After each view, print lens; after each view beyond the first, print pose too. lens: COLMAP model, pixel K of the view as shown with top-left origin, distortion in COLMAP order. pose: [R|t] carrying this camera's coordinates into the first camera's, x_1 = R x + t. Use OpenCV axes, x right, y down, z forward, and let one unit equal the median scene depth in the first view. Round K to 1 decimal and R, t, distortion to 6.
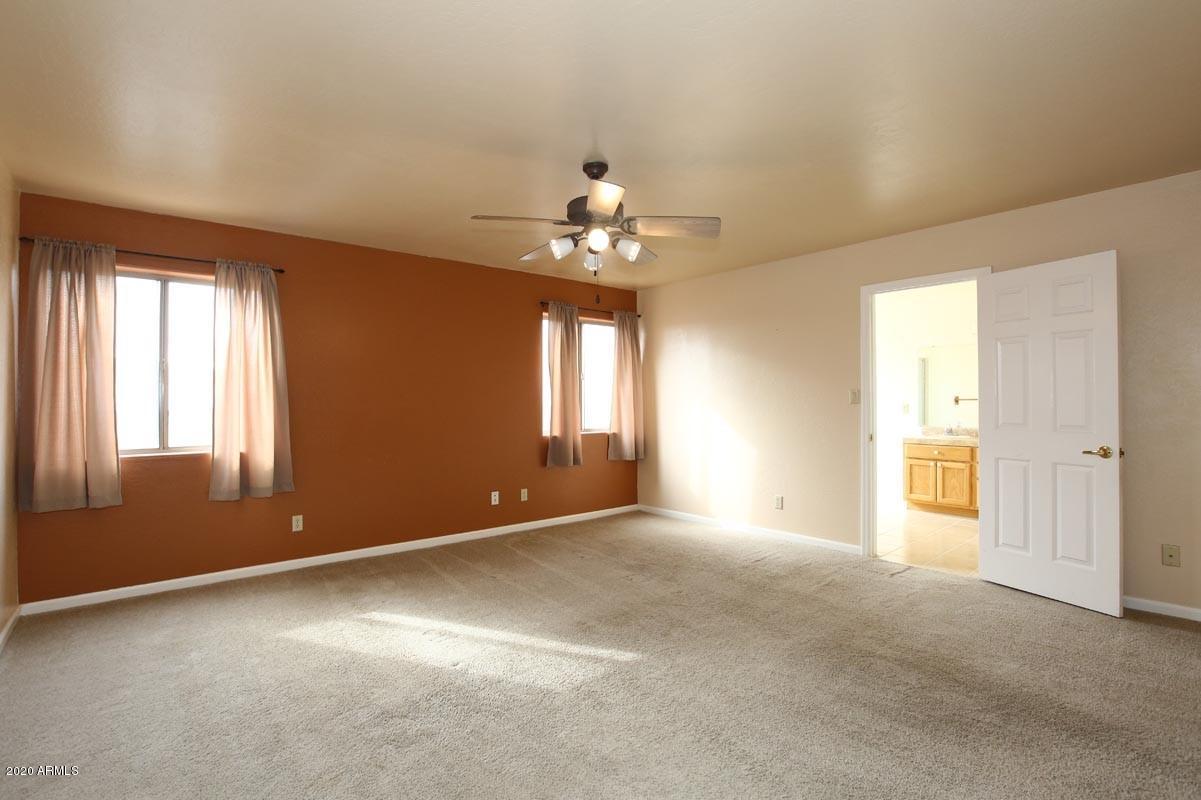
lens RADIAL K [[548.0, 0, 602.2], [0, 548.0, 400.3], [0, 0, 1]] dist [-0.005454, 0.000040]
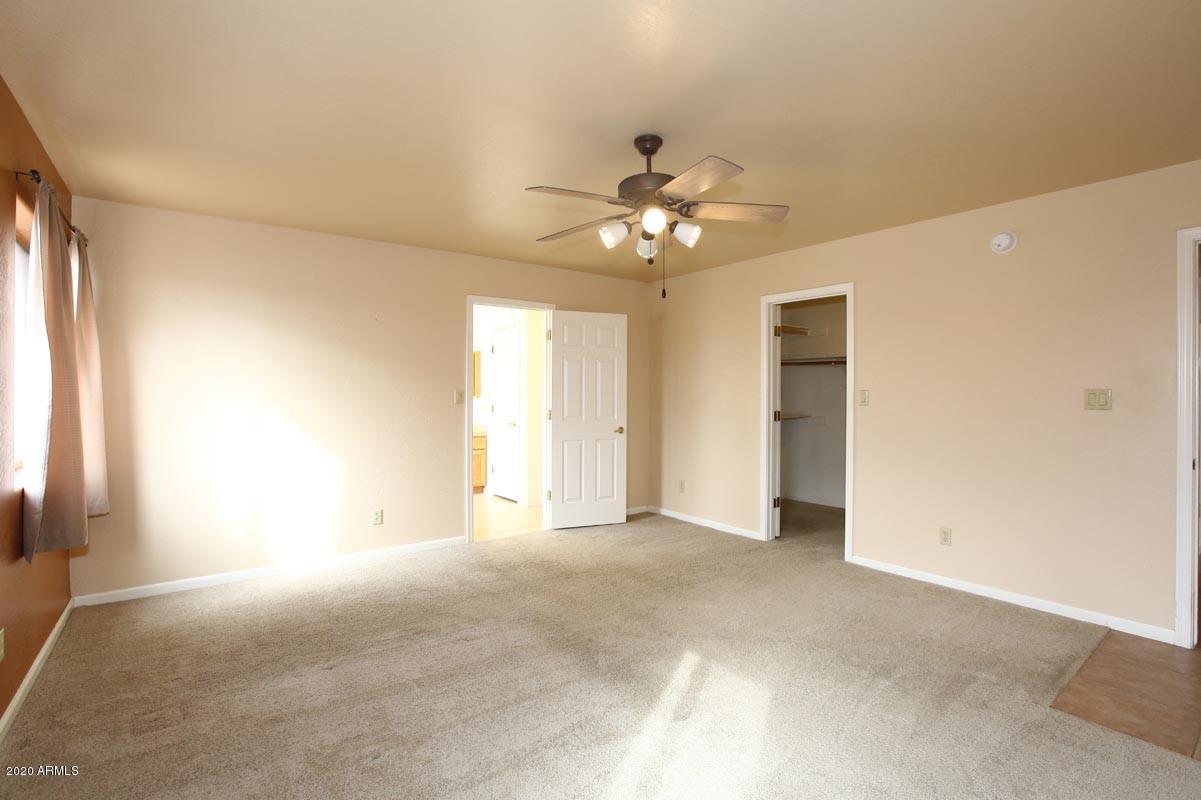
lens RADIAL K [[548.0, 0, 600.9], [0, 548.0, 399.7], [0, 0, 1]] dist [-0.005454, 0.000040]
pose [[0.092742, -0.004476, 0.995680, -0.684206], [-0.004020, 0.999980, 0.004869, -0.008599], [-0.995682, -0.004454, 0.092722, 0.752847]]
